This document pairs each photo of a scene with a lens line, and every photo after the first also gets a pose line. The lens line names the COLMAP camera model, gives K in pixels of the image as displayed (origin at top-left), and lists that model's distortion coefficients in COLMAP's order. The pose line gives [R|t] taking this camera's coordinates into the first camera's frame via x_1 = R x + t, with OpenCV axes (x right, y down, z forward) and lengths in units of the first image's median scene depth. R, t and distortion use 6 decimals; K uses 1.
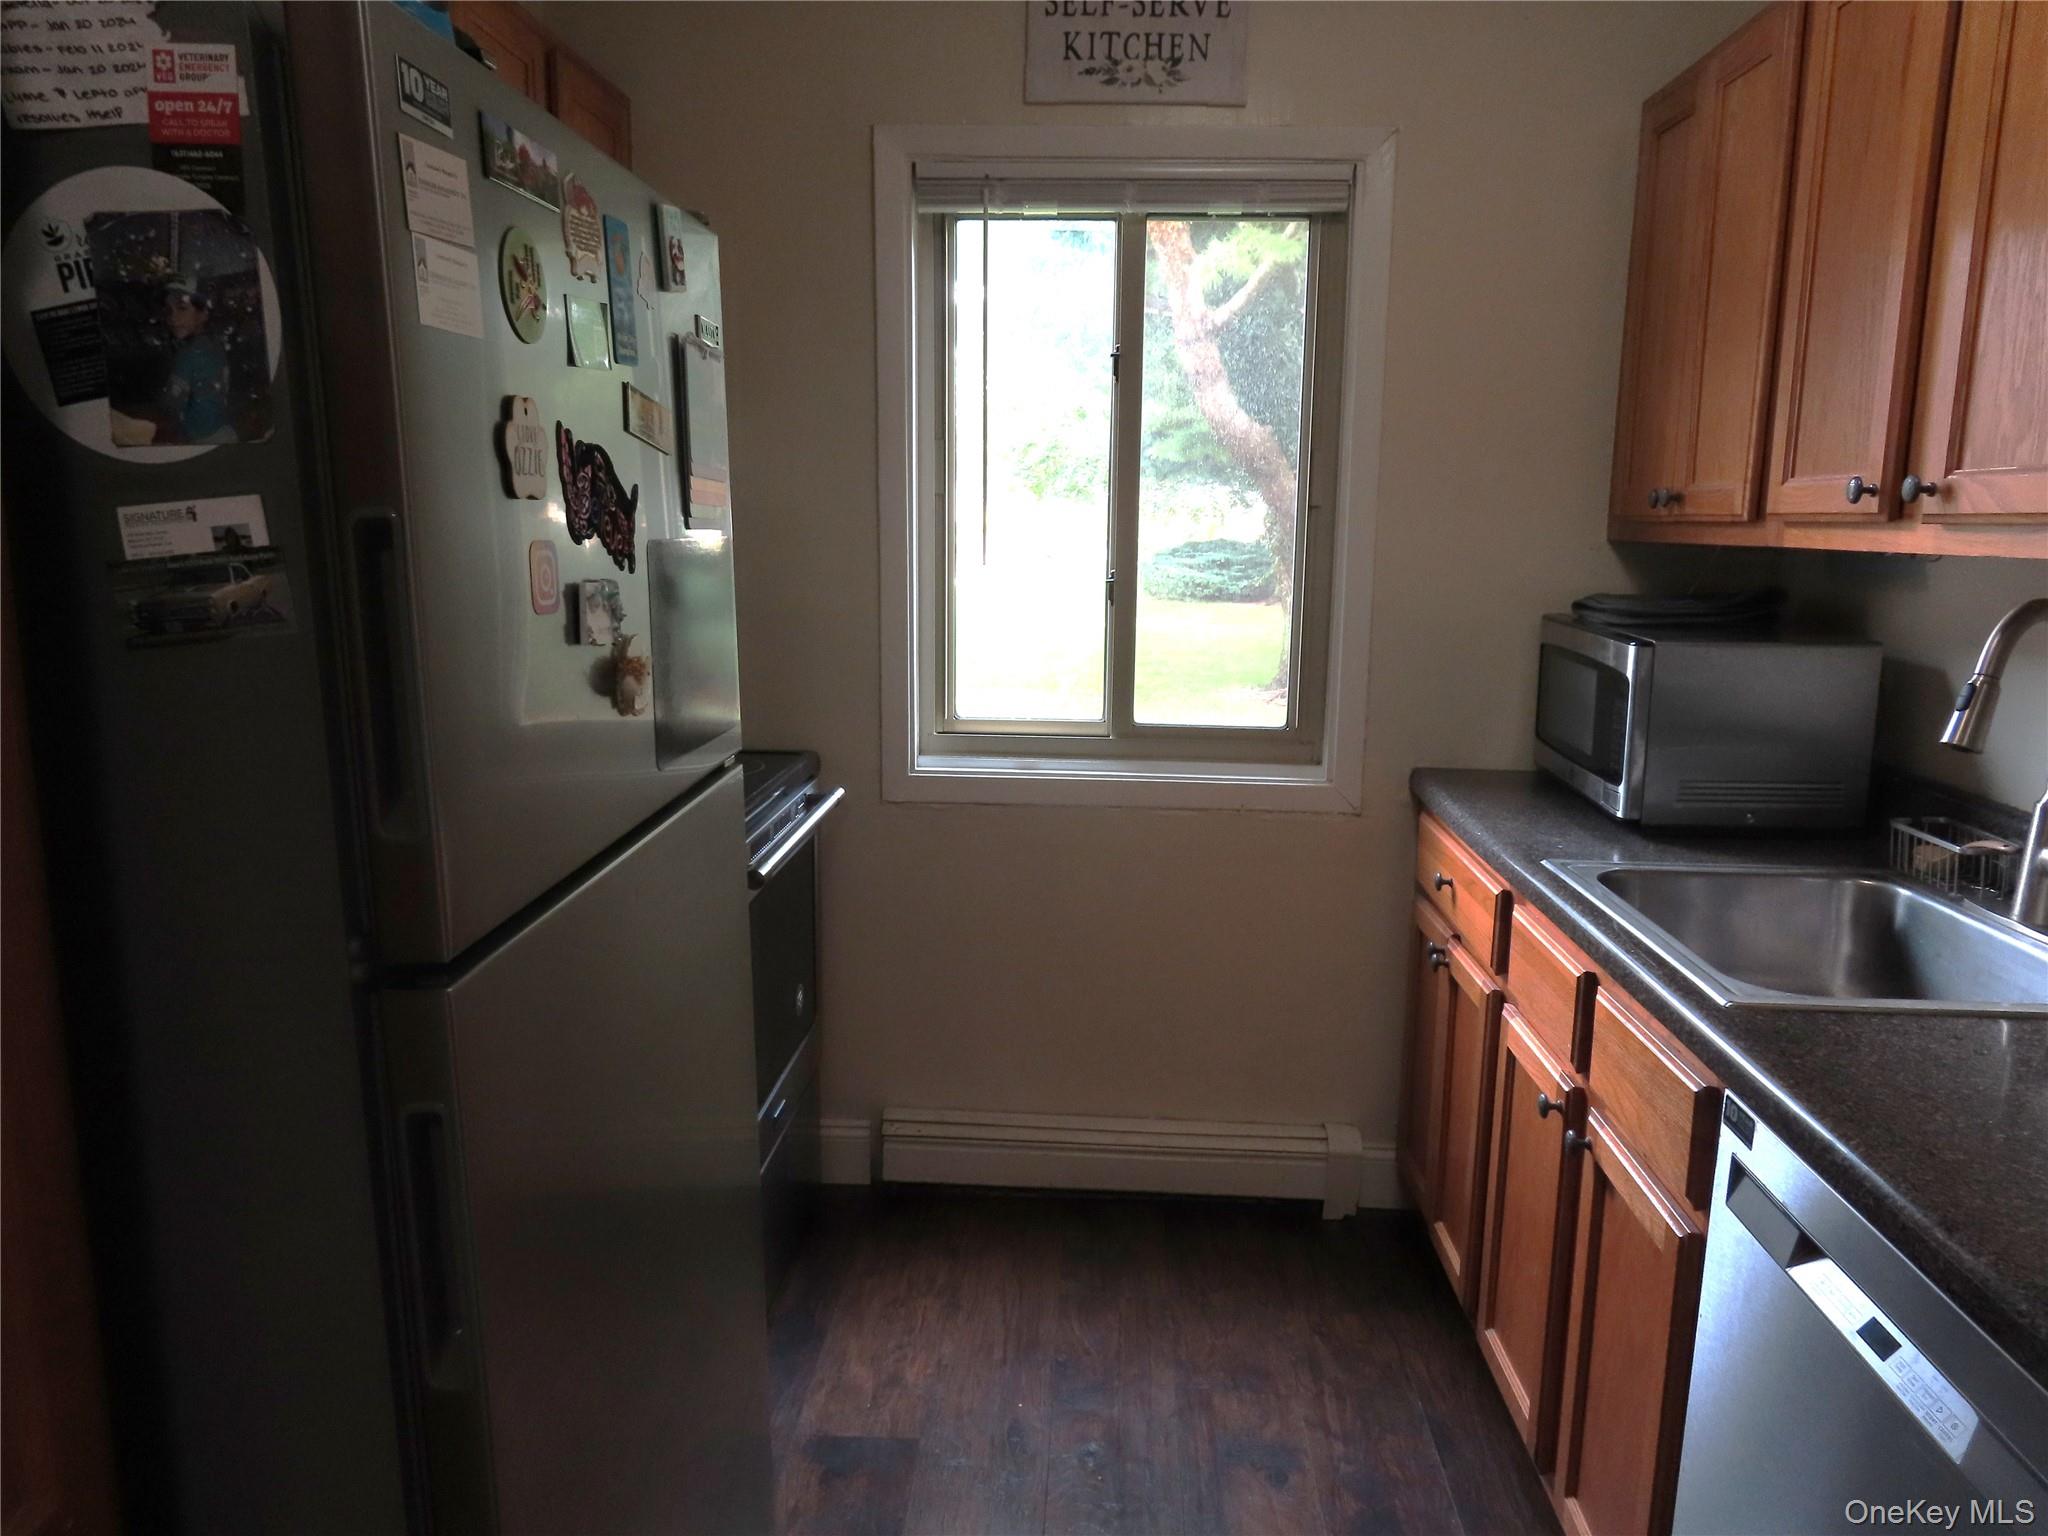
lens RADIAL K [[1464.5, 0, 1020.5], [0, 1464.5, 772.9], [0, 0, 1]] dist [-0.007578, -0.003349]
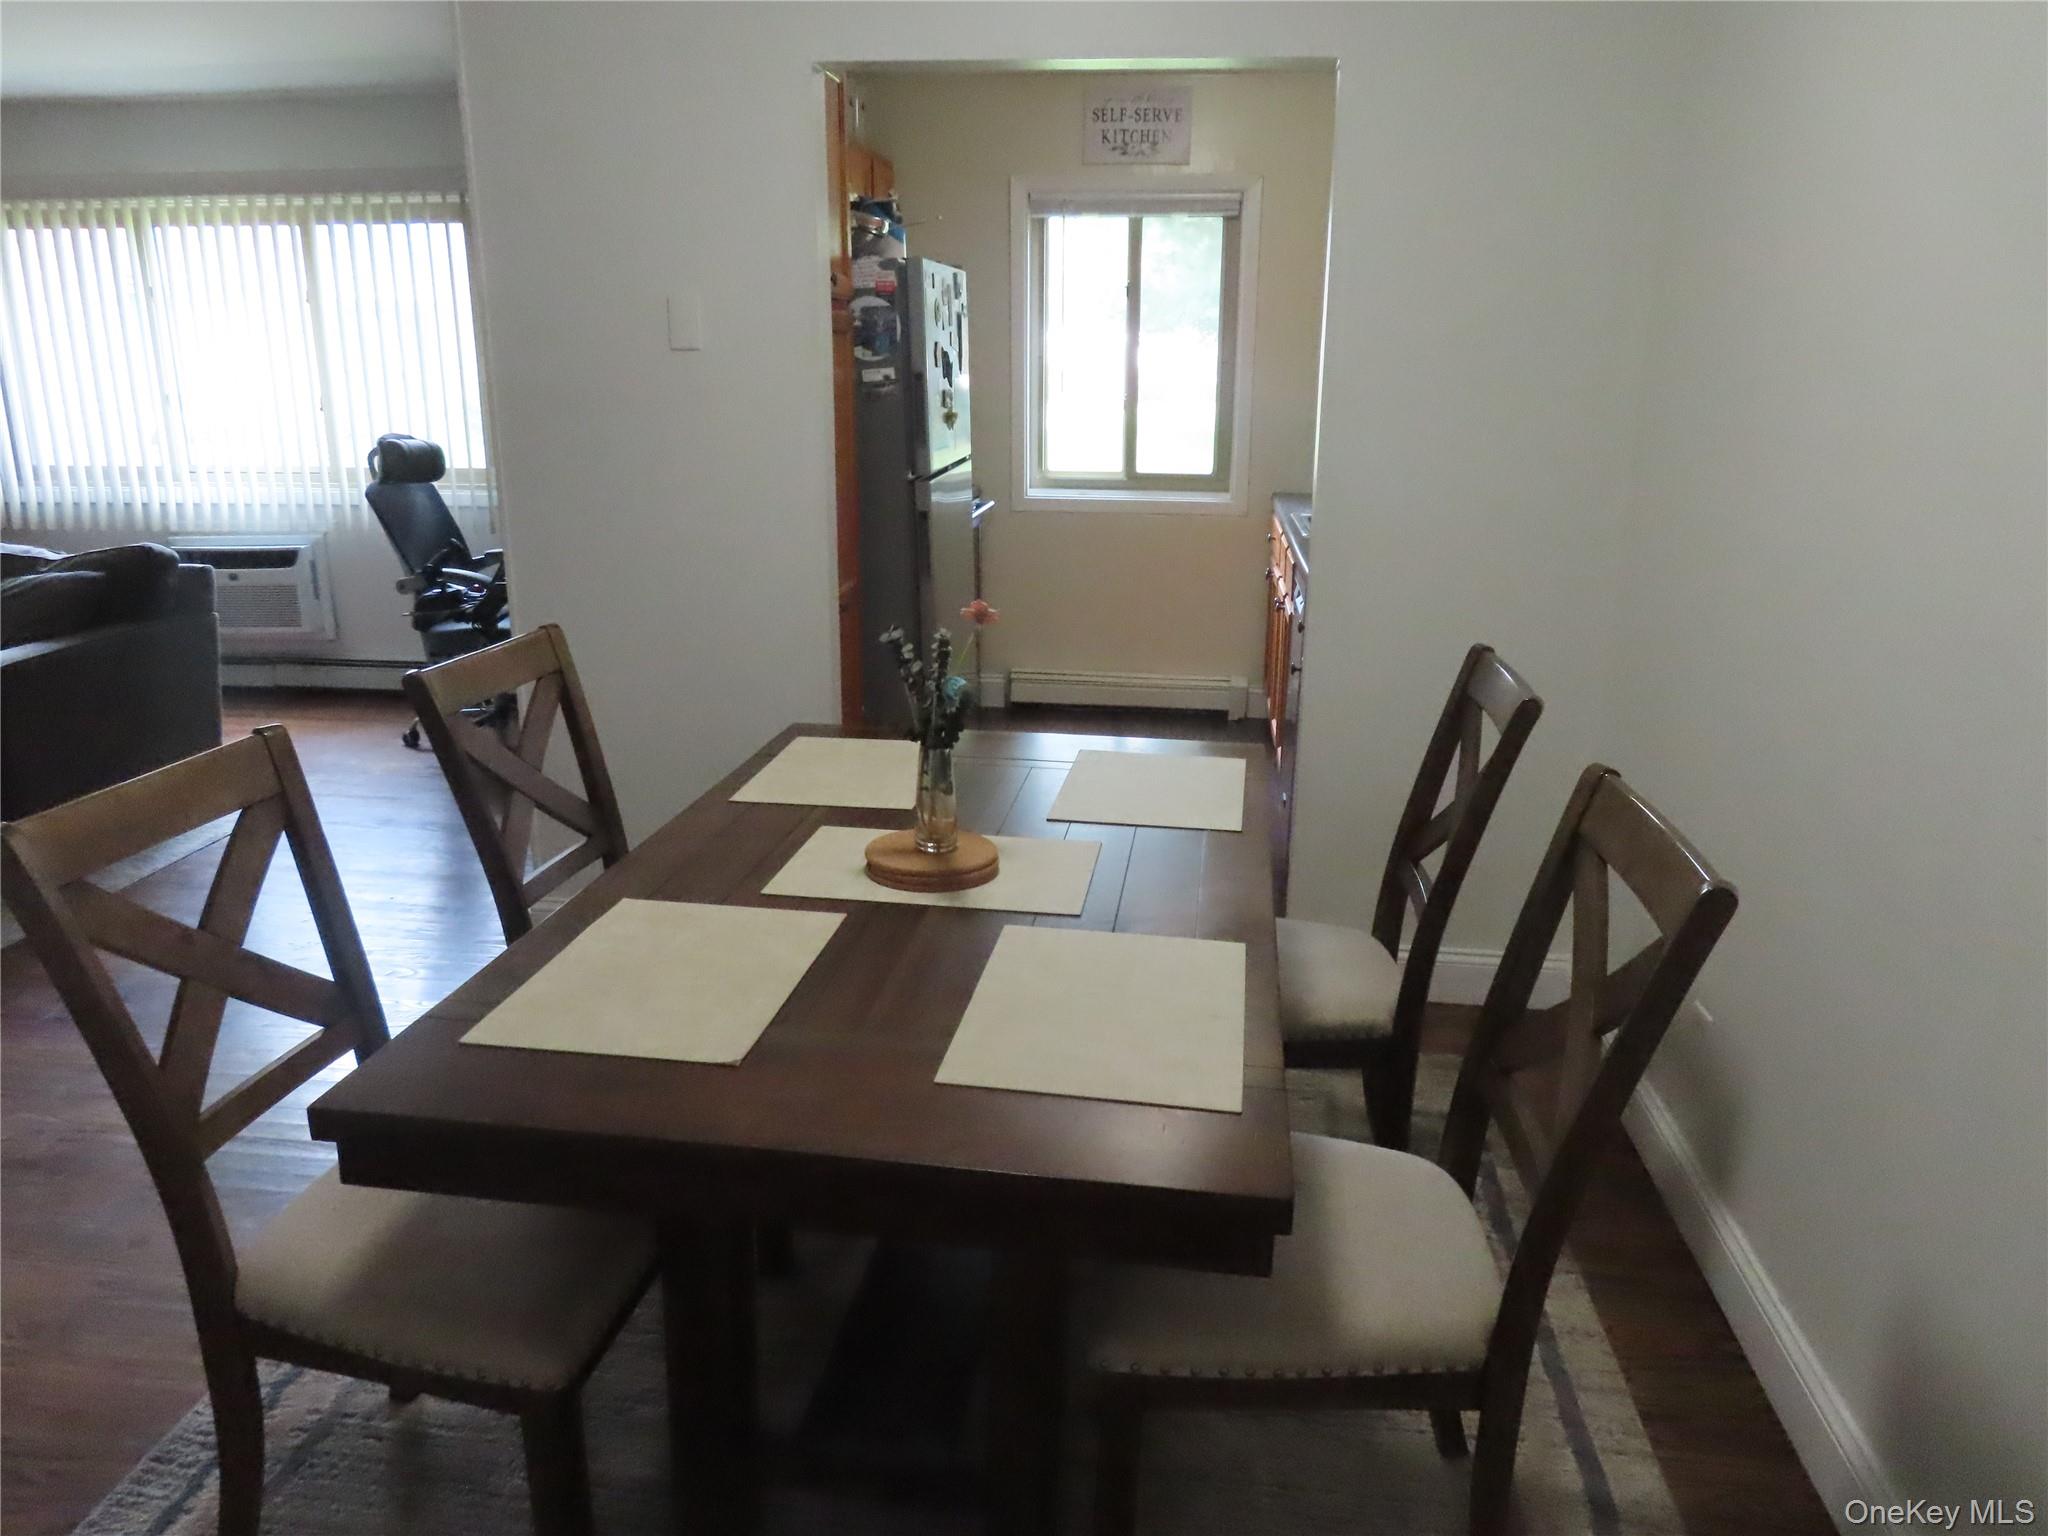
lens RADIAL K [[1464.5, 0, 1027.0], [0, 1464.5, 763.5], [0, 0, 1]] dist [-0.007578, -0.003349]
pose [[0.998130, 0.011055, -0.060112, 0.058124], [-0.005223, 0.995336, 0.096326, 0.188927], [0.060897, -0.095832, 0.993533, -1.147612]]
